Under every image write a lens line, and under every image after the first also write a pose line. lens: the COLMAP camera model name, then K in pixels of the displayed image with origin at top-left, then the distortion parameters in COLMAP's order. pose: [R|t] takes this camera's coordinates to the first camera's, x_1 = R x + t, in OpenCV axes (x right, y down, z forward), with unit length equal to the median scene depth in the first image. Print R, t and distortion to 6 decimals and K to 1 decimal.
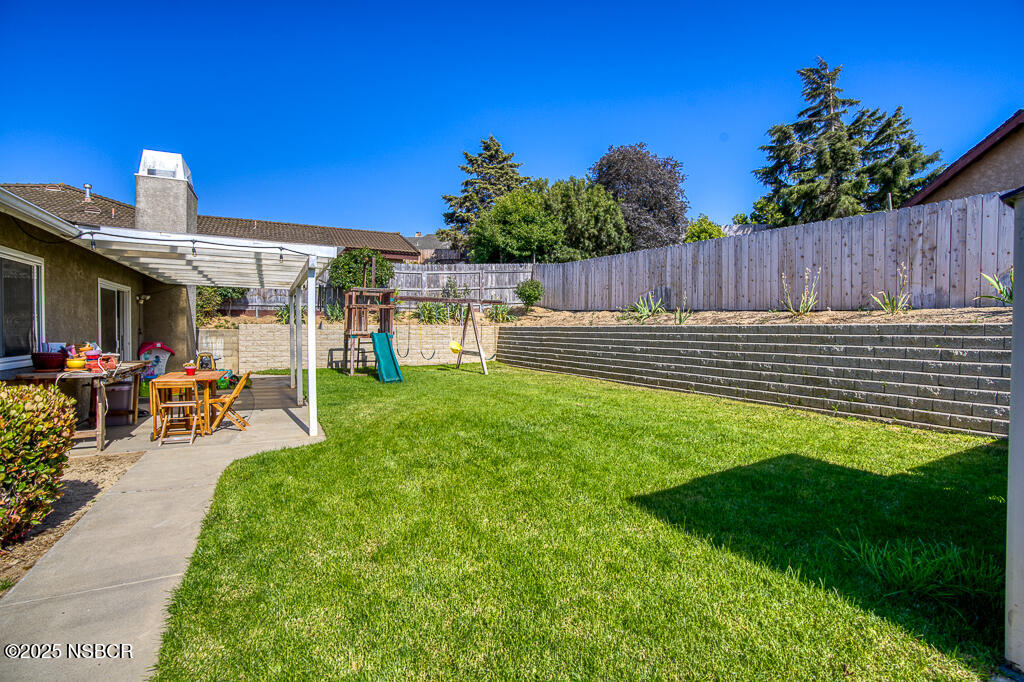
lens RADIAL K [[472.5, 0, 512.0], [0, 472.5, 341.0], [0, 0, 1]] dist [-0.069931, 0.028559]
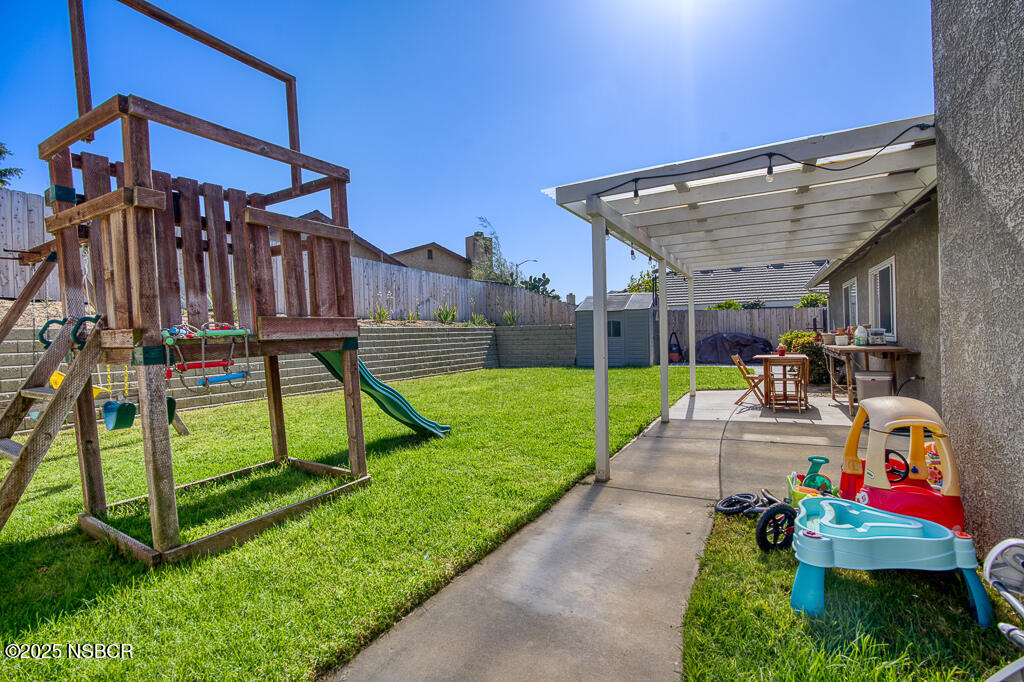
lens RADIAL K [[472.5, 0, 512.0], [0, 472.5, 341.0], [0, 0, 1]] dist [-0.069931, 0.028559]
pose [[-0.558634, -0.000171, 0.829414, -0.821329], [0.045087, 0.998515, 0.030573, -0.019179], [-0.828188, 0.054475, -0.557797, 1.418621]]
